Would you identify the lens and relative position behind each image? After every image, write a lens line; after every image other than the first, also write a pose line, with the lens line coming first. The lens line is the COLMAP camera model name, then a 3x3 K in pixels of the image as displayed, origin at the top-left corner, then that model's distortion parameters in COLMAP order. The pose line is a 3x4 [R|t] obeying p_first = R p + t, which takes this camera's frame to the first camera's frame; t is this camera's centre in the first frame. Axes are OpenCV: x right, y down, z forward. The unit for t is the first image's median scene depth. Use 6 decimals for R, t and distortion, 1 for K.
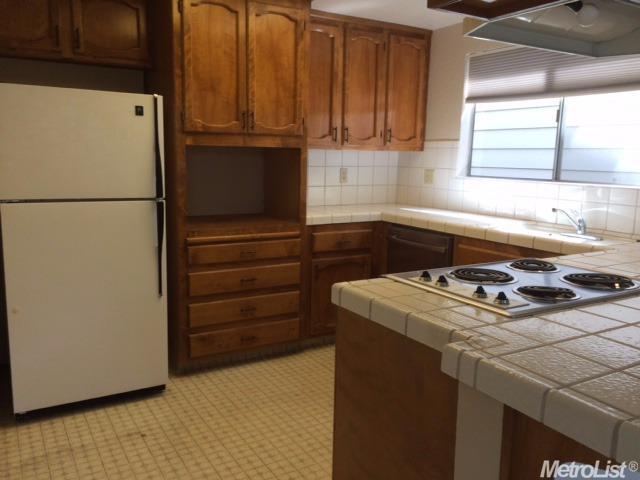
lens RADIAL K [[562.7, 0, 318.9], [0, 562.7, 240.6], [0, 0, 1]] dist [0.070493, -0.013348]
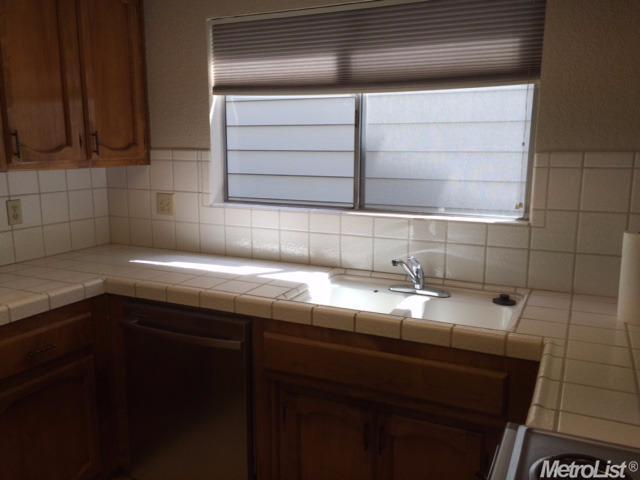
lens RADIAL K [[562.7, 0, 321.0], [0, 562.7, 241.3], [0, 0, 1]] dist [0.070493, -0.013348]
pose [[0.839912, -0.110658, 0.531322, -0.007167], [0.097182, 0.993835, 0.053359, -0.093716], [-0.533951, 0.006818, 0.845488, 0.371226]]
